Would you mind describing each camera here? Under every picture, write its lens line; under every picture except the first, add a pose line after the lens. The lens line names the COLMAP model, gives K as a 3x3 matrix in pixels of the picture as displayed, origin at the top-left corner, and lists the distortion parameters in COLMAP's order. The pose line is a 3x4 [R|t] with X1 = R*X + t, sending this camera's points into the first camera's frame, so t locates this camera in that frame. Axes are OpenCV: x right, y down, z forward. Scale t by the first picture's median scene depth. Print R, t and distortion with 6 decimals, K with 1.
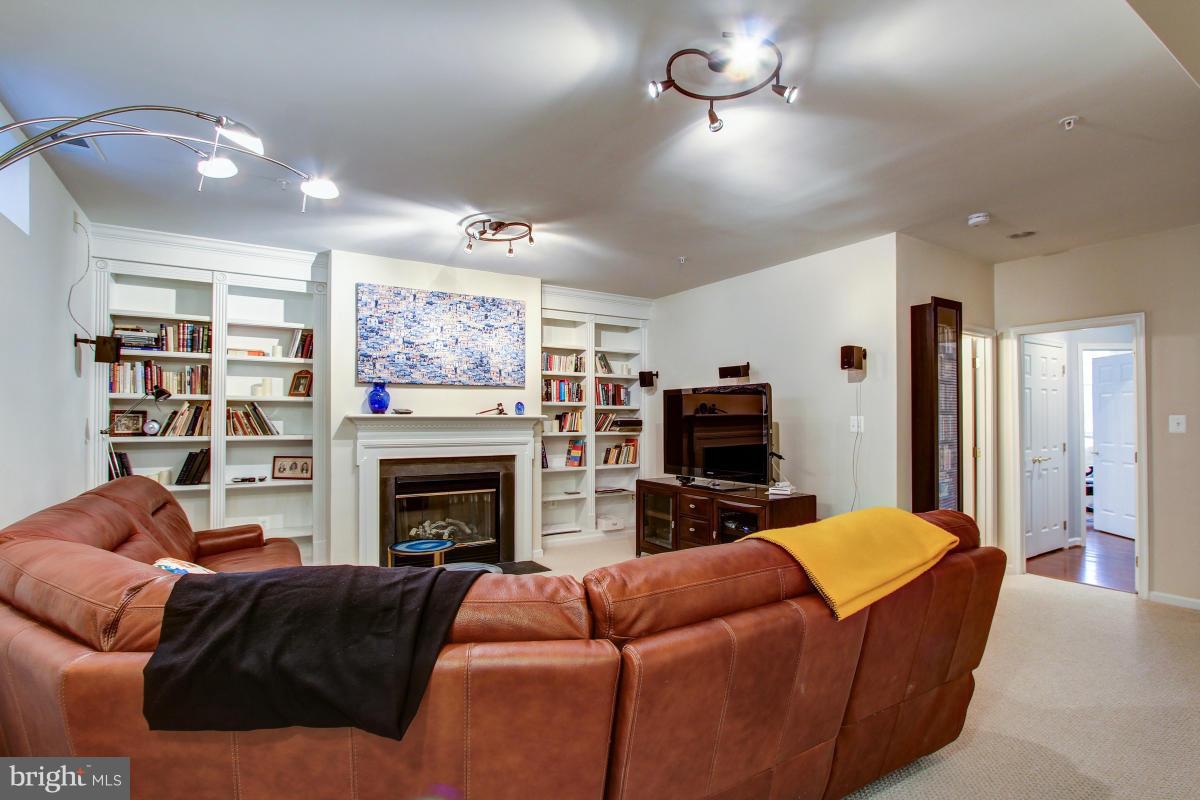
lens RADIAL K [[580.9, 0, 609.5], [0, 580.9, 403.0], [0, 0, 1]] dist [-0.021487, 0.001558]
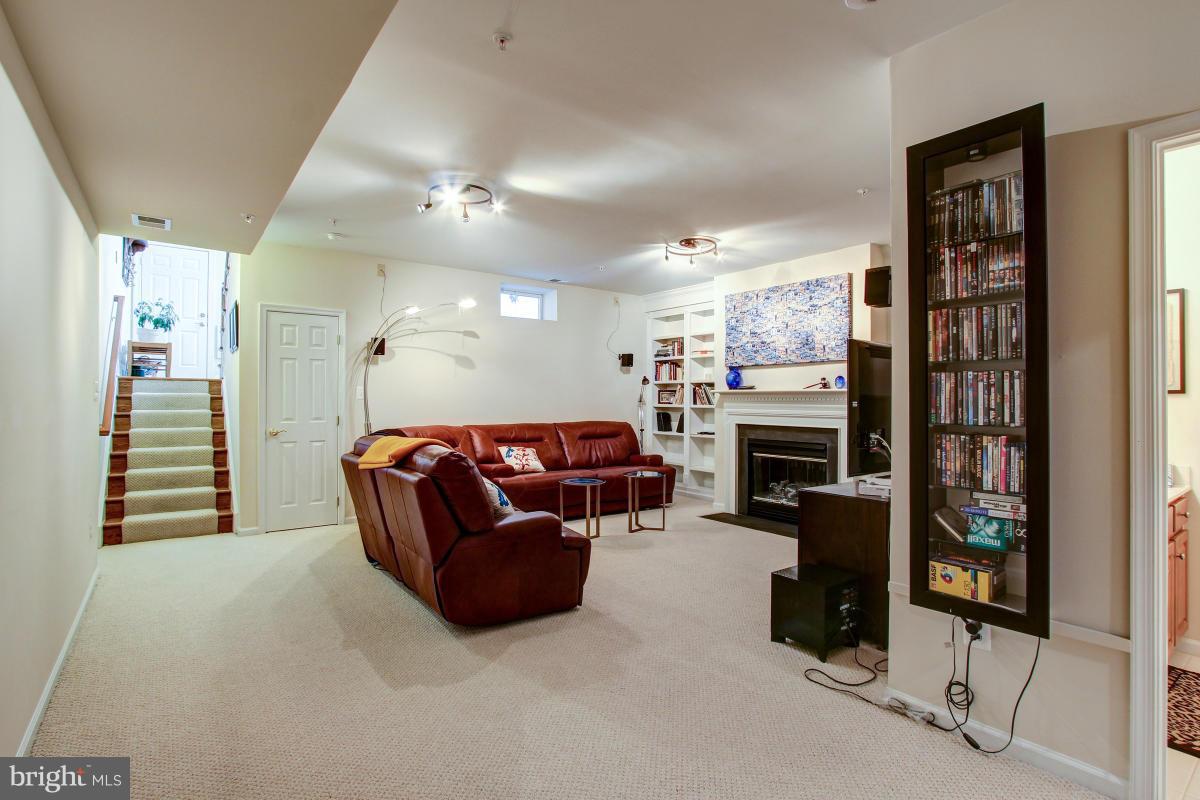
lens RADIAL K [[580.9, 0, 609.5], [0, 580.9, 403.0], [0, 0, 1]] dist [-0.021487, 0.001558]
pose [[0.095214, 0.010540, -0.995401, 0.864882], [0.029899, 0.999463, 0.013443, 0.021326], [0.995008, -0.031042, 0.094848, 0.545317]]
